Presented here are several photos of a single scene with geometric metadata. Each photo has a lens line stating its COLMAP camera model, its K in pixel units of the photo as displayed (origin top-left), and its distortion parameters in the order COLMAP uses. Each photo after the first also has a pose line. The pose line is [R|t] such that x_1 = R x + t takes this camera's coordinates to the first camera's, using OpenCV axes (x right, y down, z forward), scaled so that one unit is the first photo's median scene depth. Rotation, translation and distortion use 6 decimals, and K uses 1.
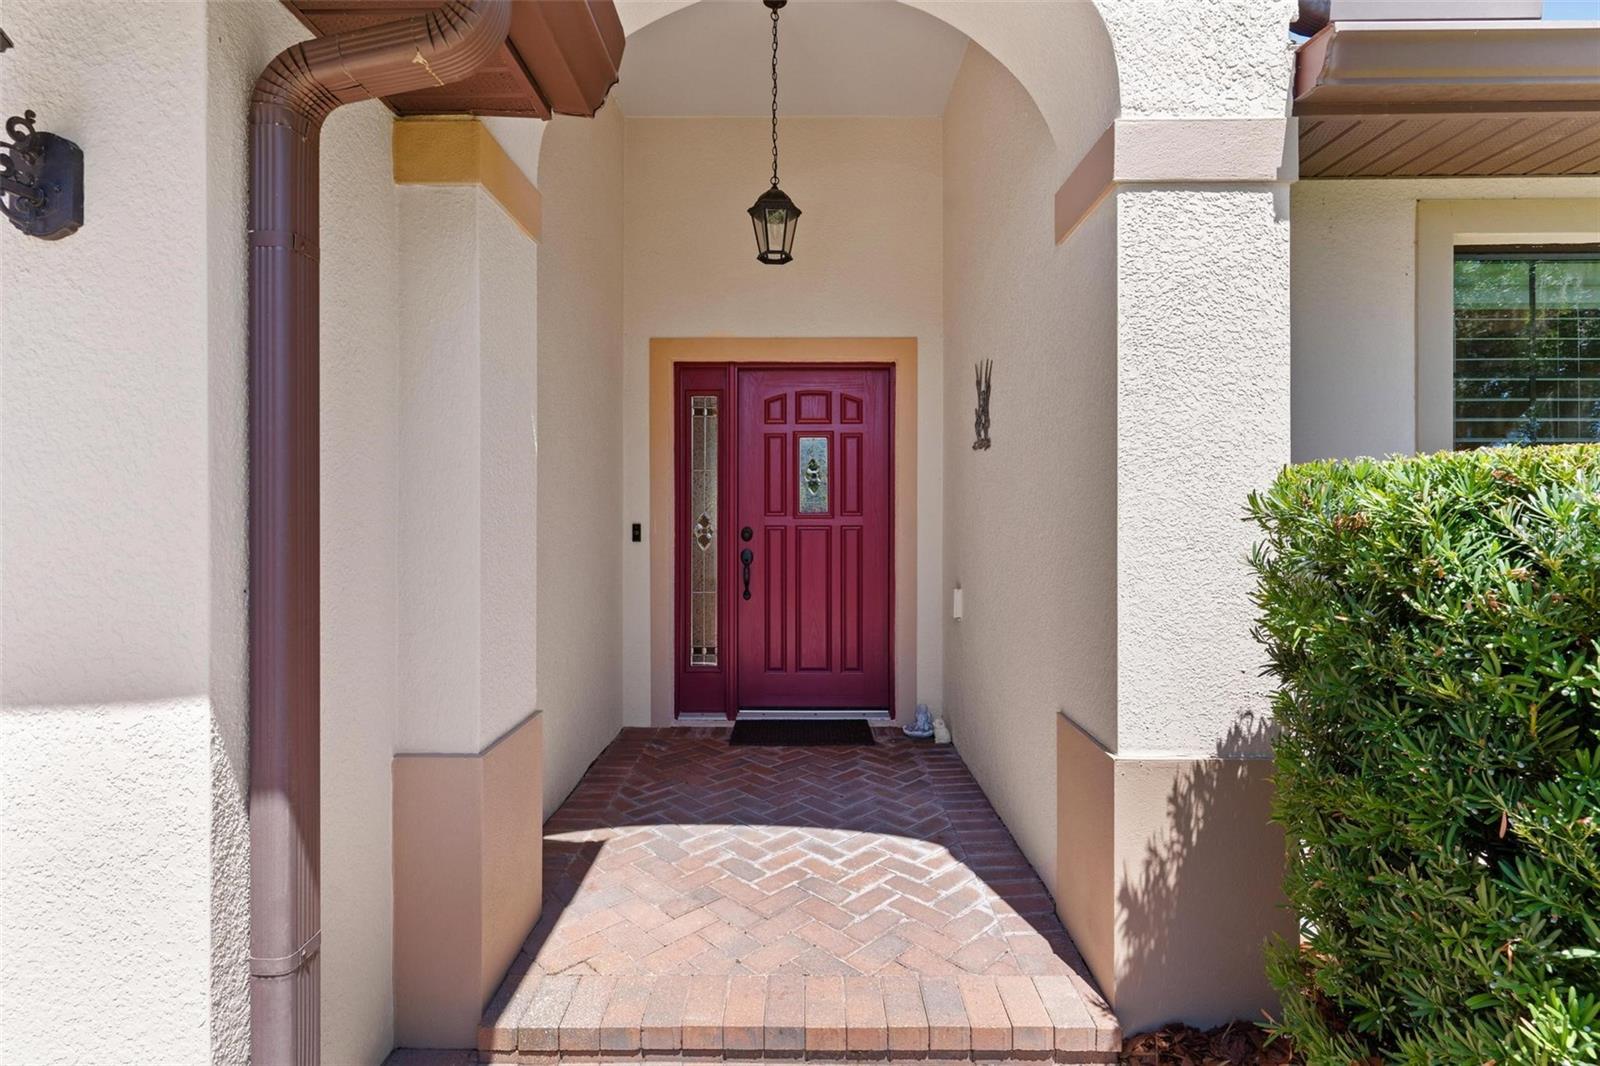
lens RADIAL K [[773.9, 0, 789.7], [0, 773.9, 520.1], [0, 0, 1]] dist [-0.006484, 0.000365]
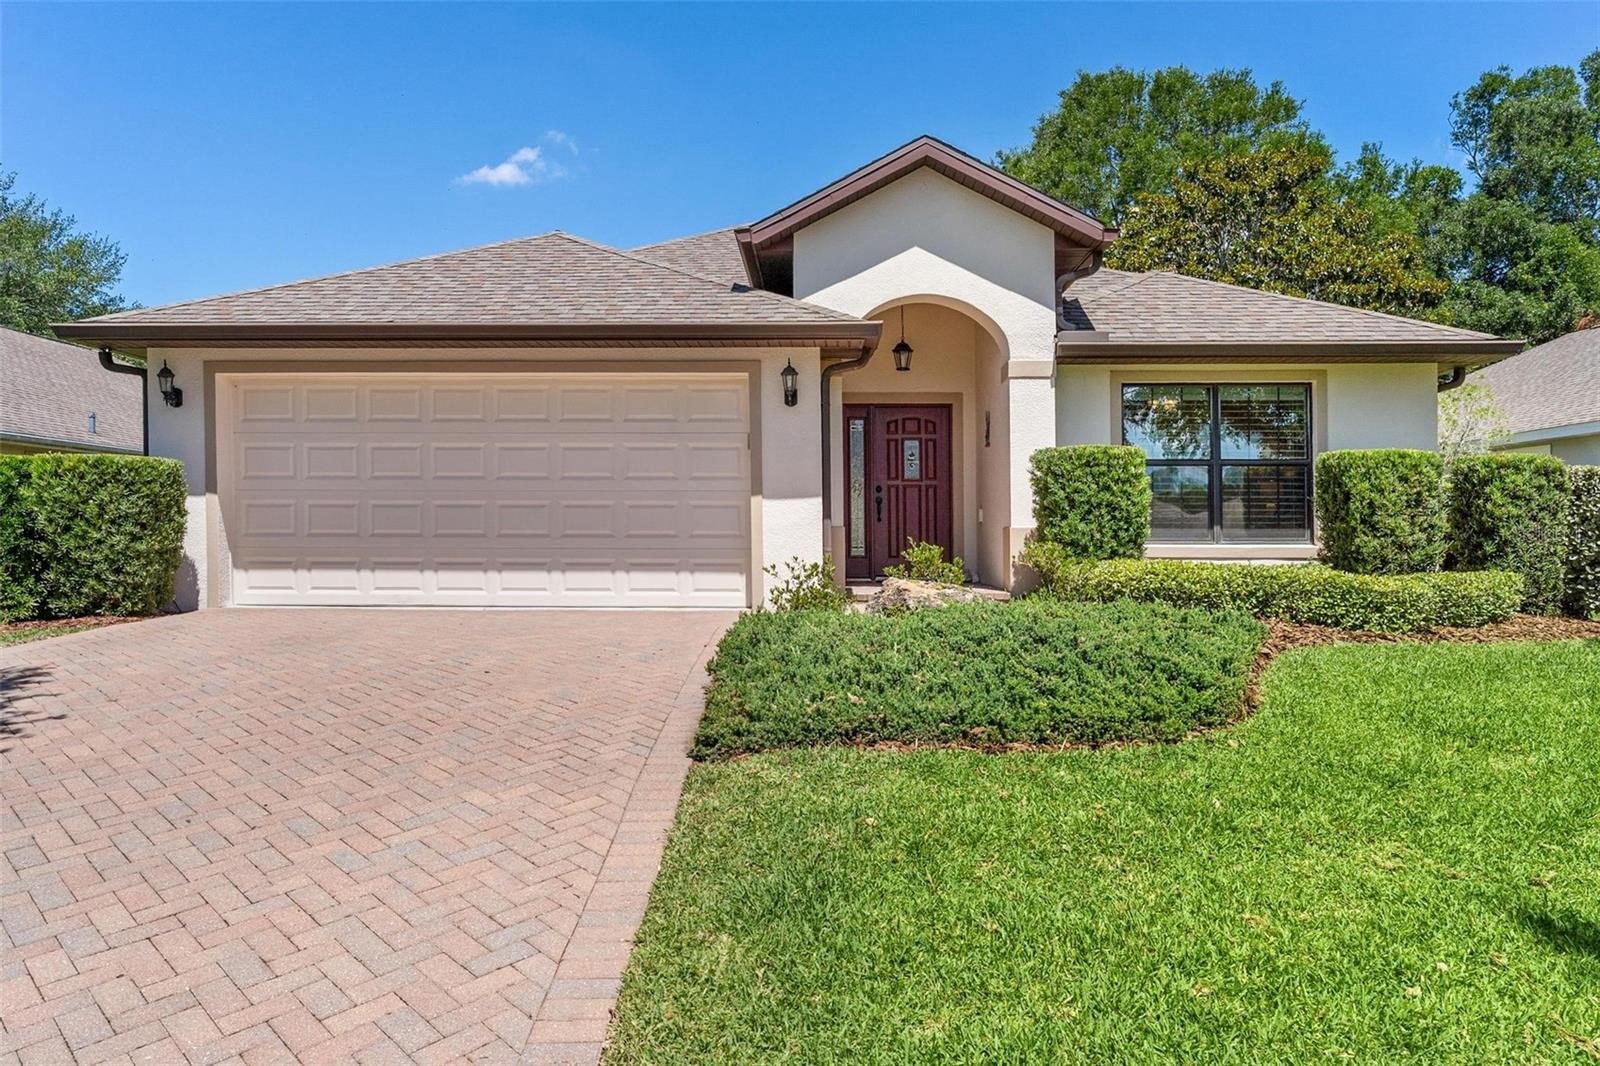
lens RADIAL K [[1246.0, 0, 802.6], [0, 1246.0, 534.4], [0, 0, 1]] dist [0.001664, -0.008280]
pose [[0.999924, -0.003737, 0.011777, -0.294507], [0.003965, 0.999805, -0.019362, 0.198971], [-0.011702, 0.019407, 0.999743, -2.244711]]
